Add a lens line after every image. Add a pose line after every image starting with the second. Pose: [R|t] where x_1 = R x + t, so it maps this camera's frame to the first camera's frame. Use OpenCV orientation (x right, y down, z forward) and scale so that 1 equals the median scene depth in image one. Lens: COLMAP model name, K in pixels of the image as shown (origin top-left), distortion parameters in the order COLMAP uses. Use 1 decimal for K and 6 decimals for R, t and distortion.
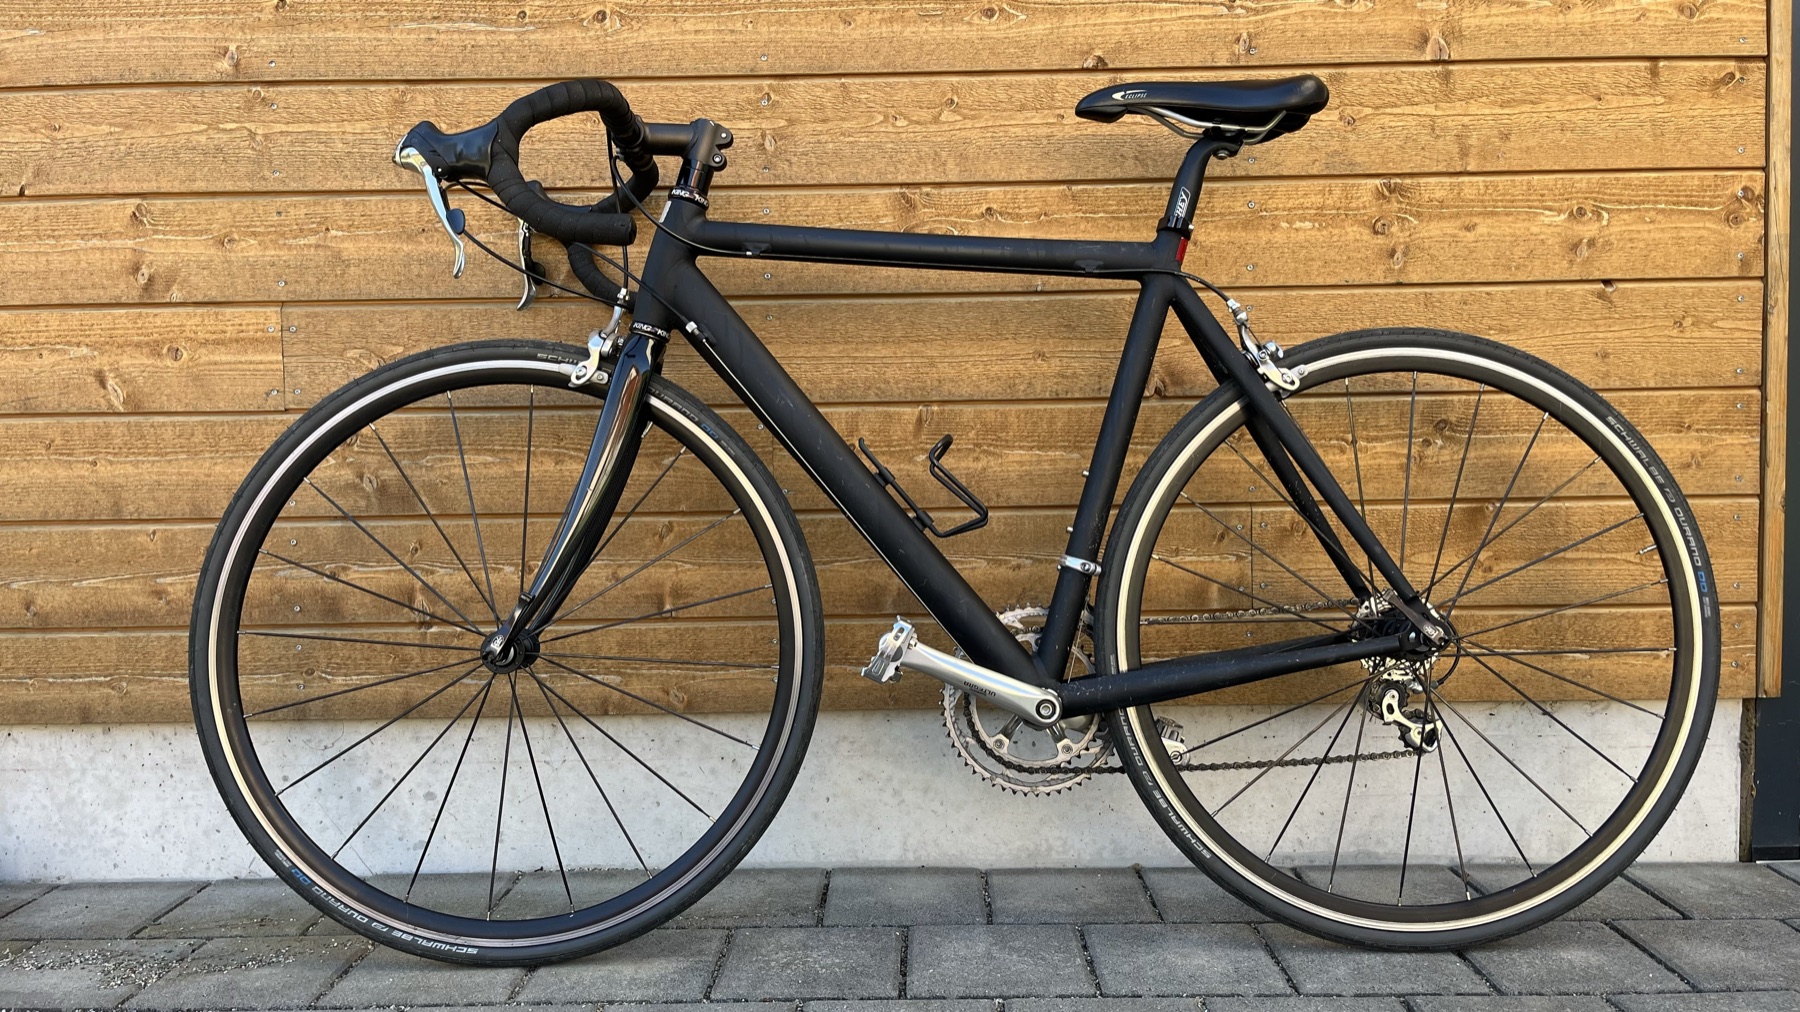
lens RADIAL K [[1260.5, 0, 905.7], [0, 1260.5, 502.7], [0, 0, 1]] dist [0.024182, -0.000075]
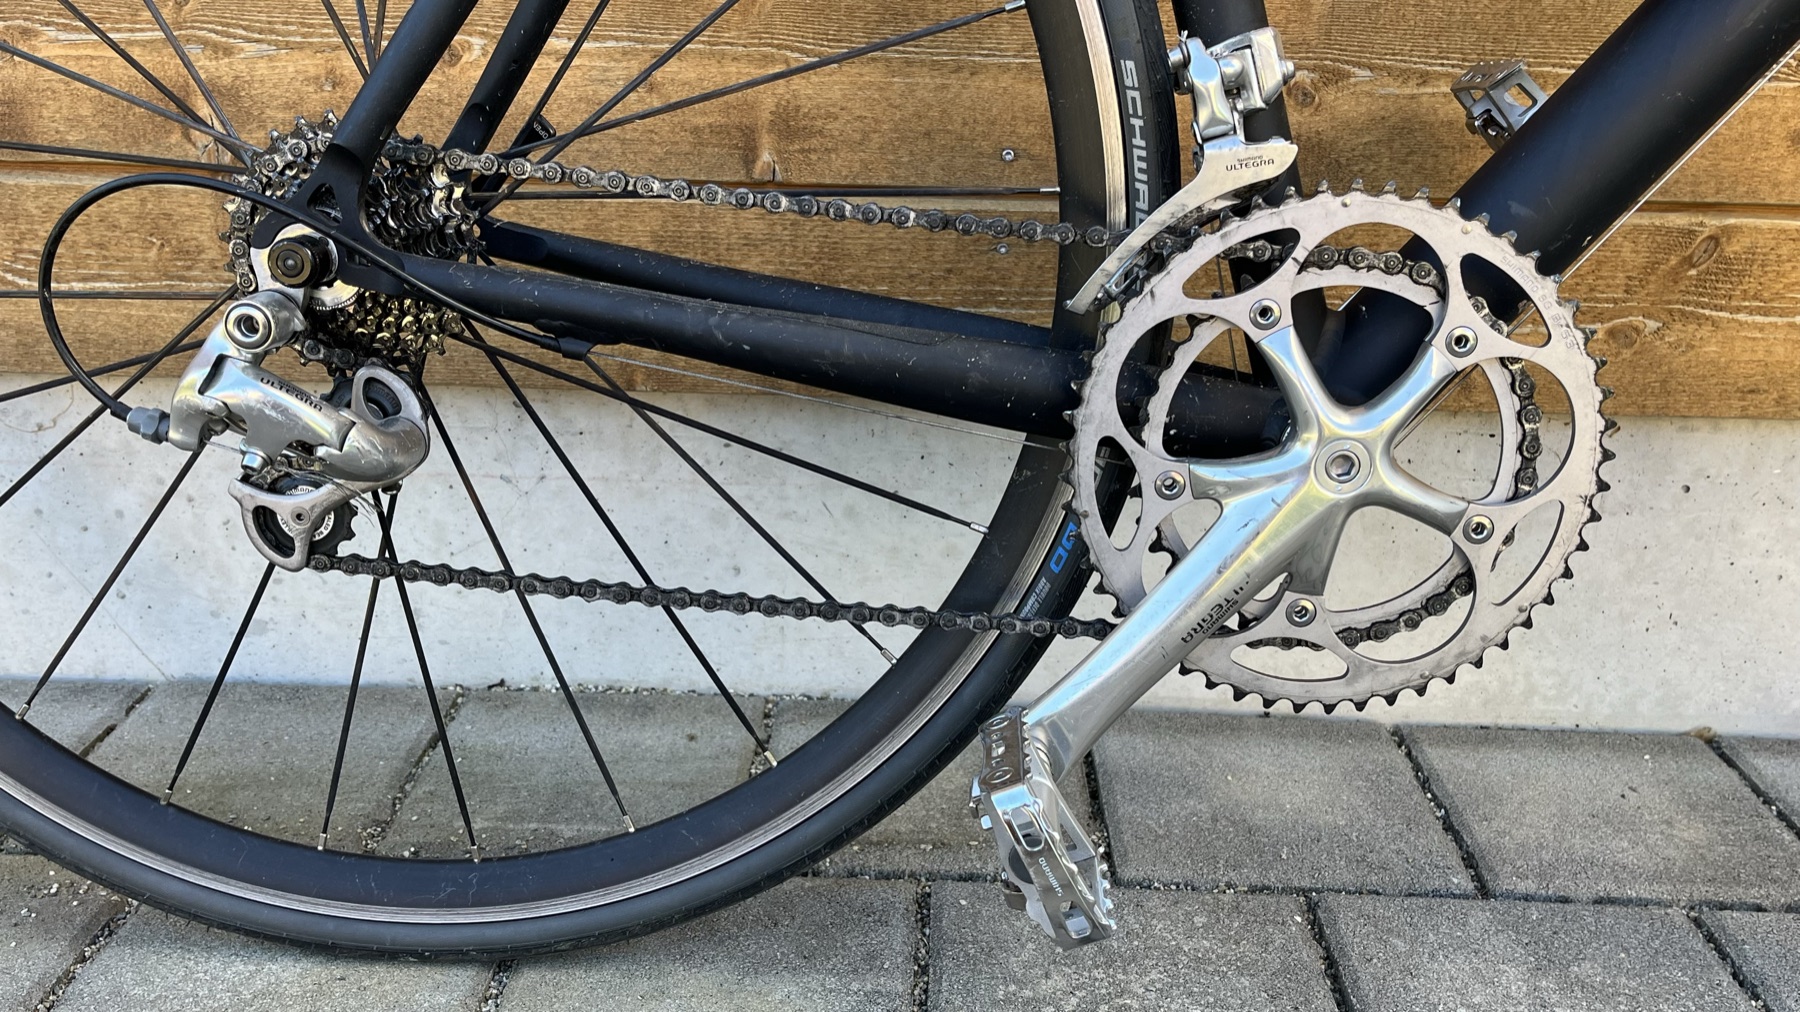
lens RADIAL K [[1517.4, 0, 898.0], [0, 1517.4, 510.5], [0, 0, 1]] dist [0.021223, 0.004556]
pose [[0.999166, 0.039741, 0.009383, -0.141566], [-0.040776, 0.958878, 0.280873, 0.049209], [0.002165, -0.281021, 0.959699, 0.448086]]
